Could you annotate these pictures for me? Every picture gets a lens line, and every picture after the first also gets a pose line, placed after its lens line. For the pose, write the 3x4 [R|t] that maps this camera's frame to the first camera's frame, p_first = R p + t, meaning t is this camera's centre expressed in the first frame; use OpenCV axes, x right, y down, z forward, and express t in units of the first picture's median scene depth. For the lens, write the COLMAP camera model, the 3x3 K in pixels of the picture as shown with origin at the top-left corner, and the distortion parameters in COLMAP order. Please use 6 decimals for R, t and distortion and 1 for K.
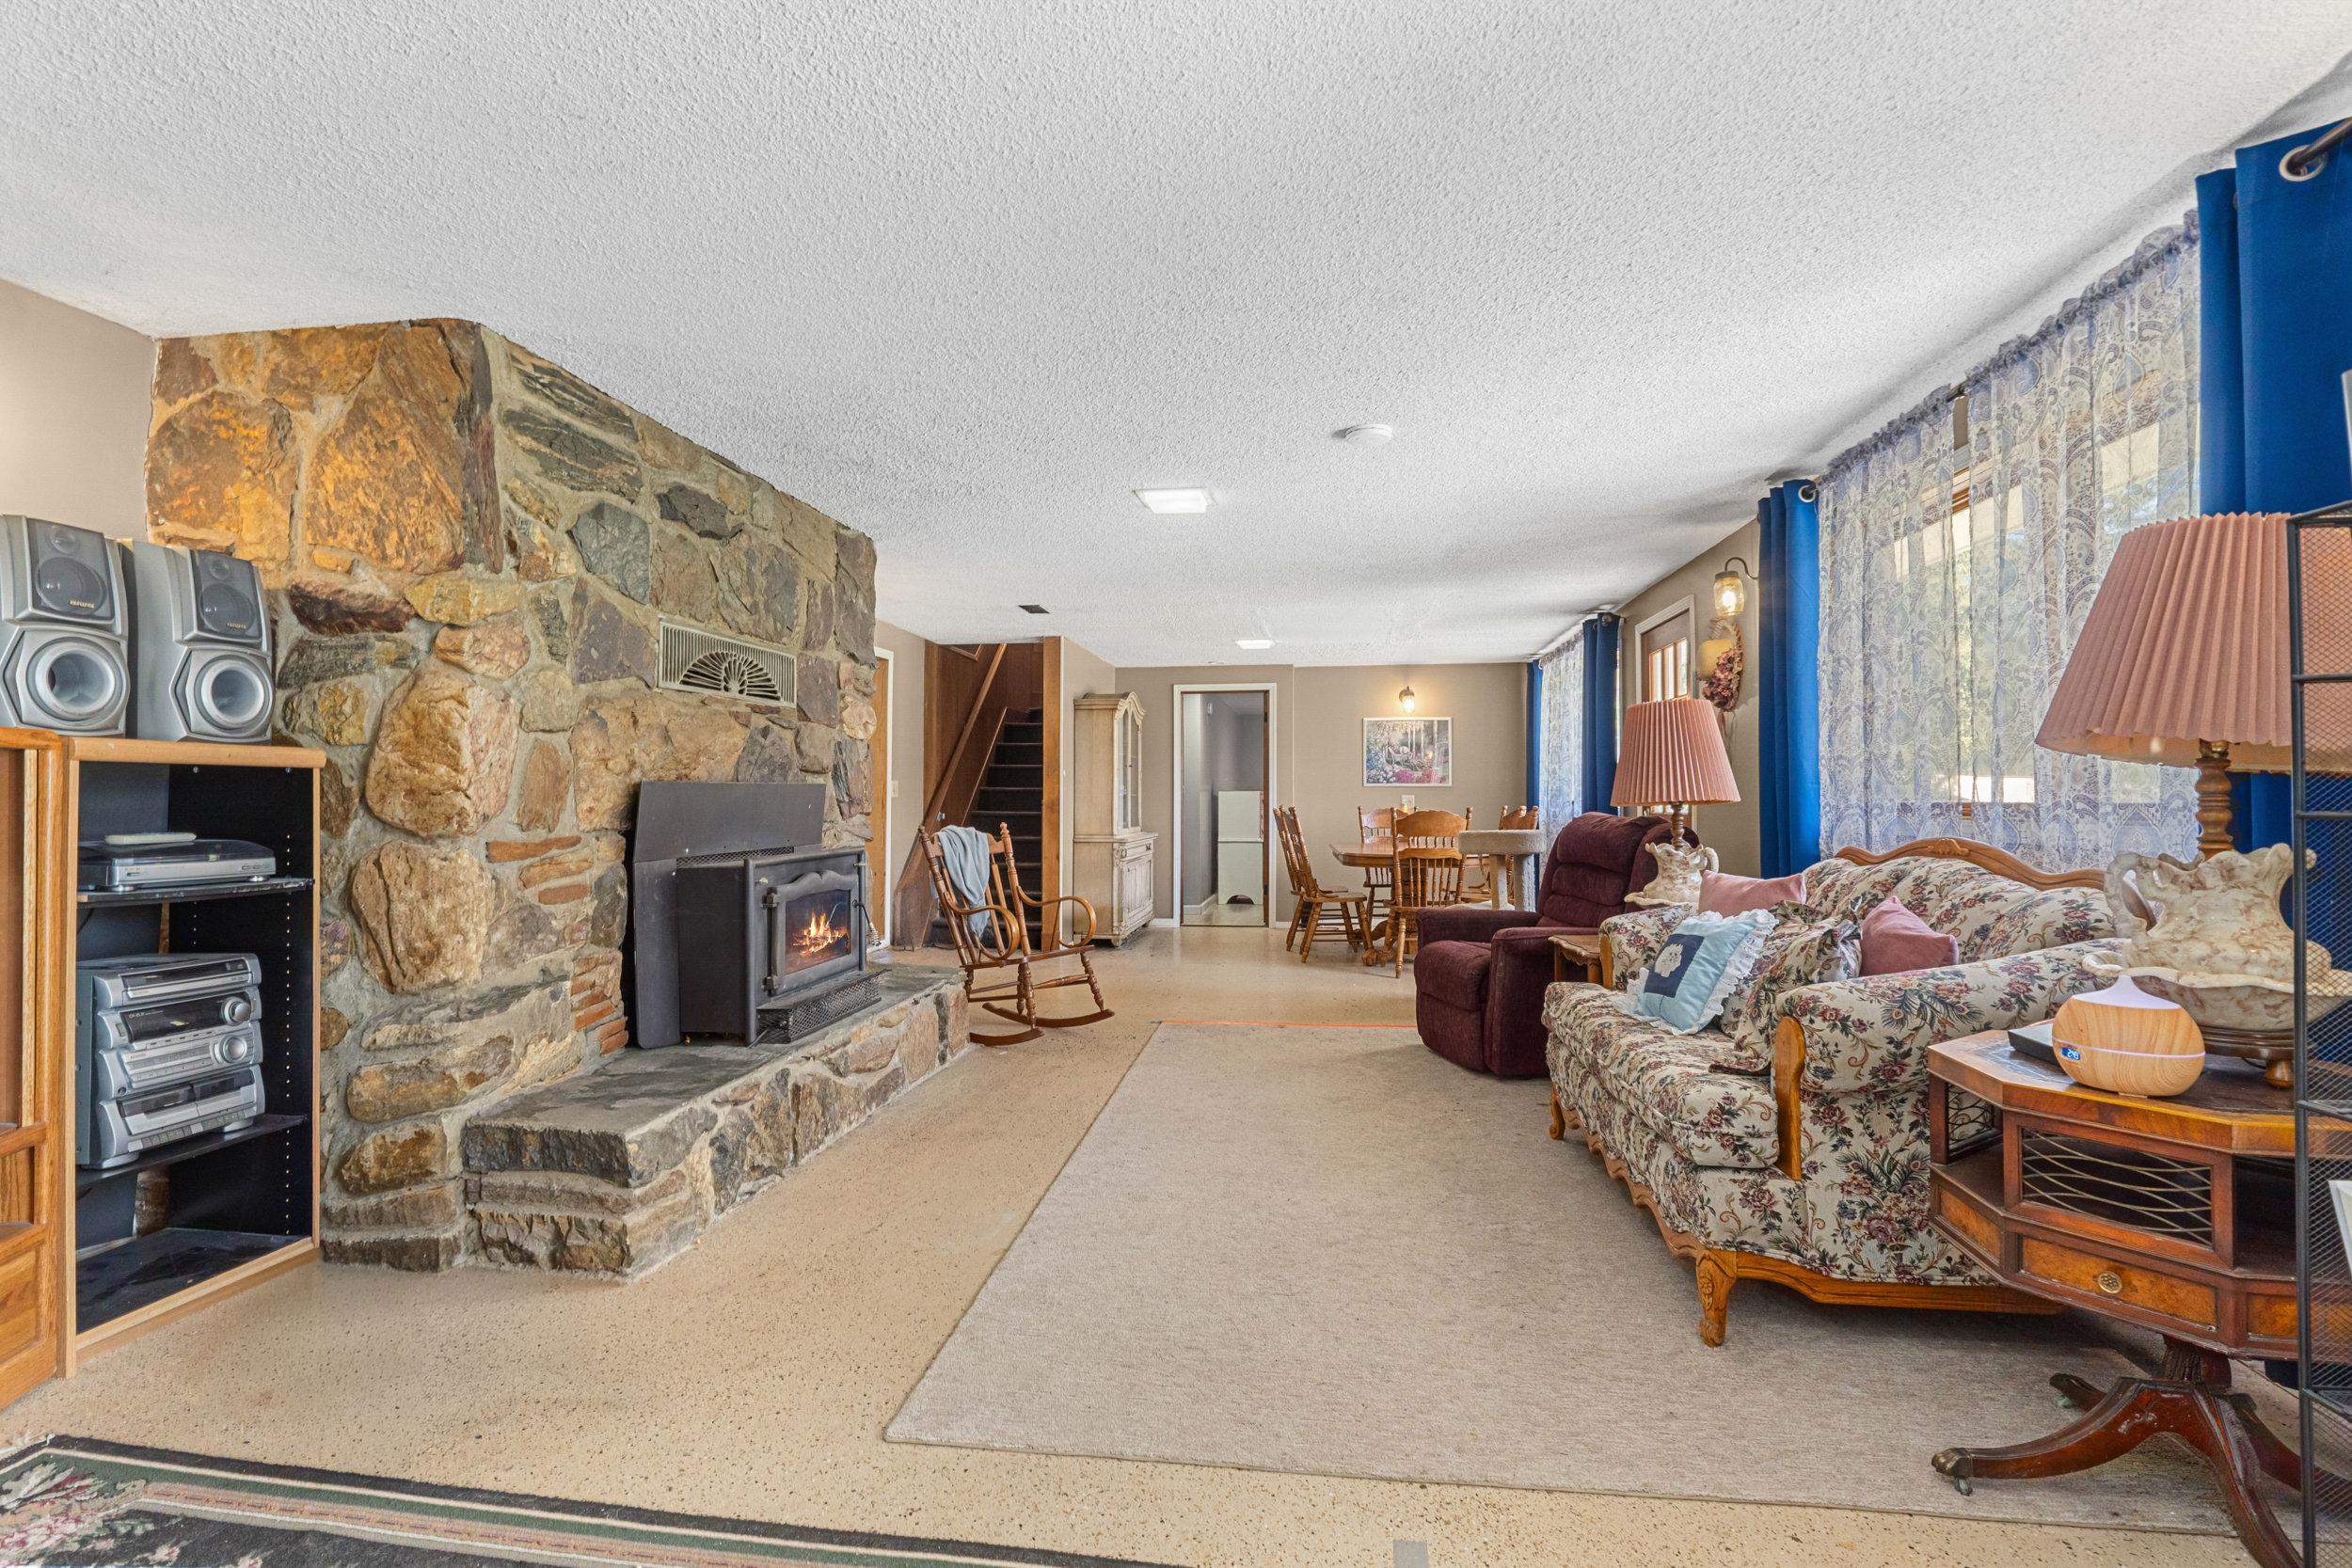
lens RADIAL K [[1184.6, 0, 1172.8], [0, 1184.6, 782.2], [0, 0, 1]] dist [-0.000038, -0.000005]
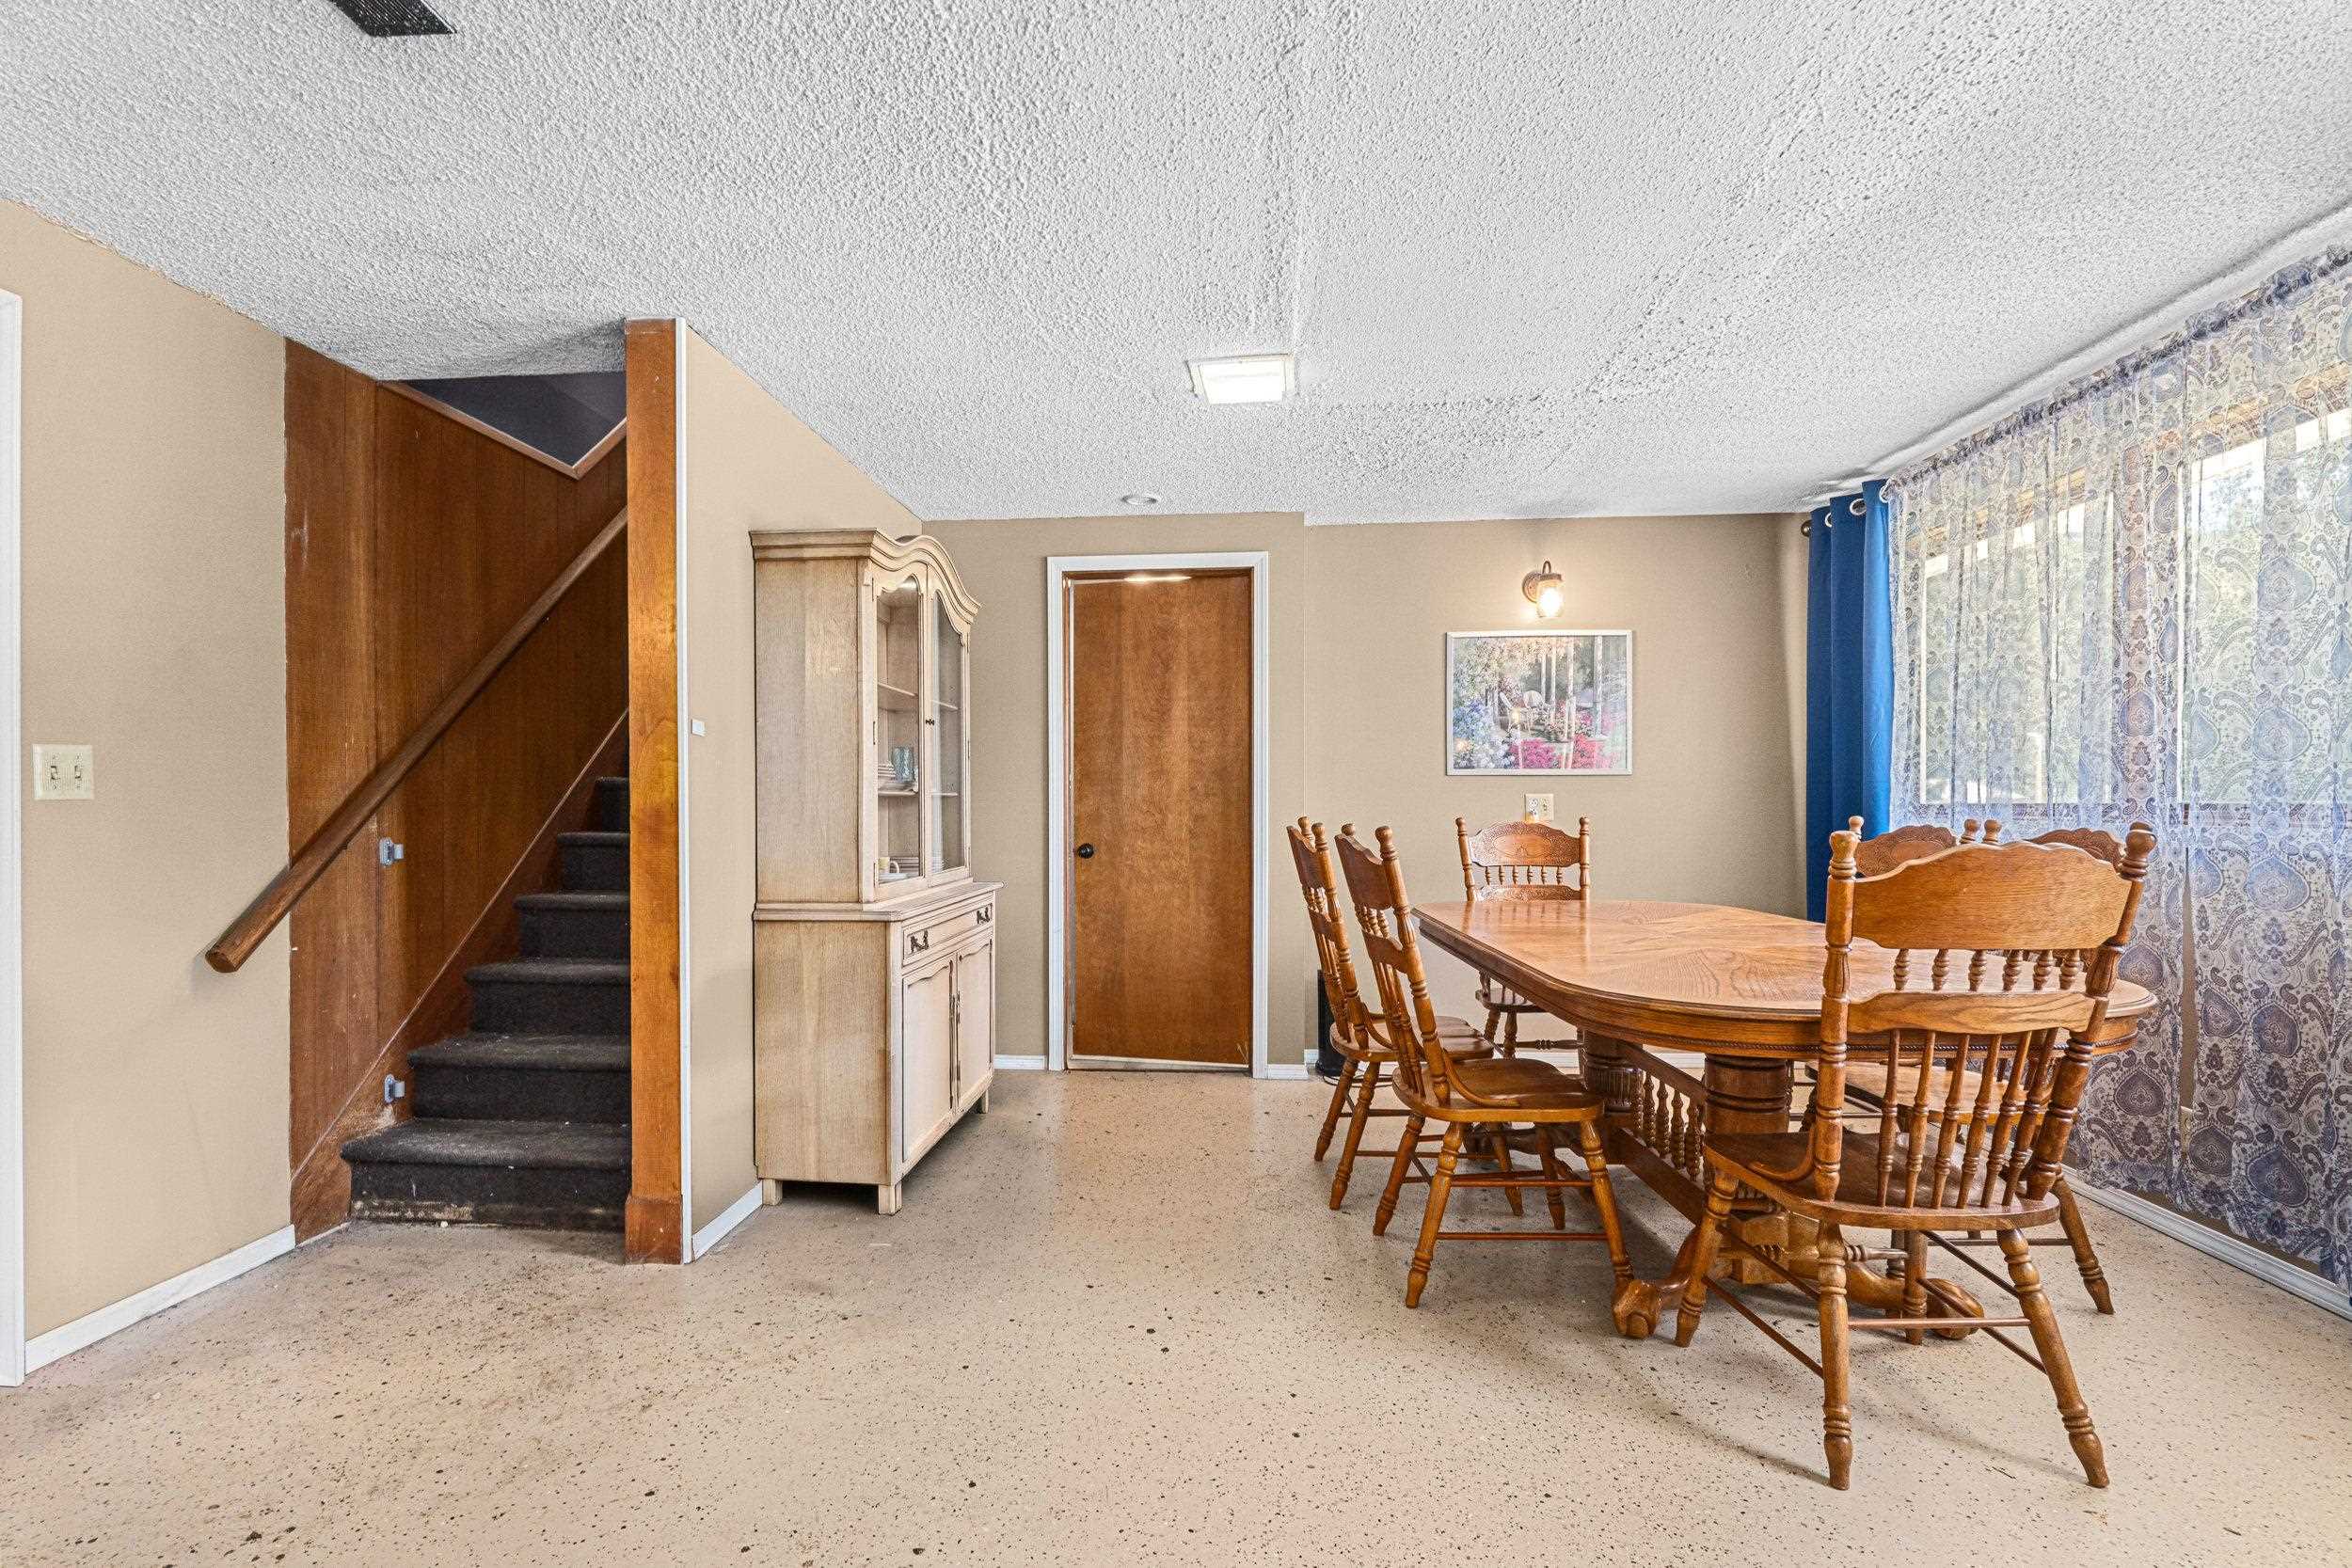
lens RADIAL K [[1206.3, 0, 1175.8], [0, 1206.3, 792.3], [0, 0, 1]] dist [-0.000010, -0.000005]
pose [[0.997452, 0.000481, 0.071341, 0.017383], [-0.001226, 0.999945, 0.010398, 0.005595], [-0.071332, -0.010459, 0.997398, 0.530008]]
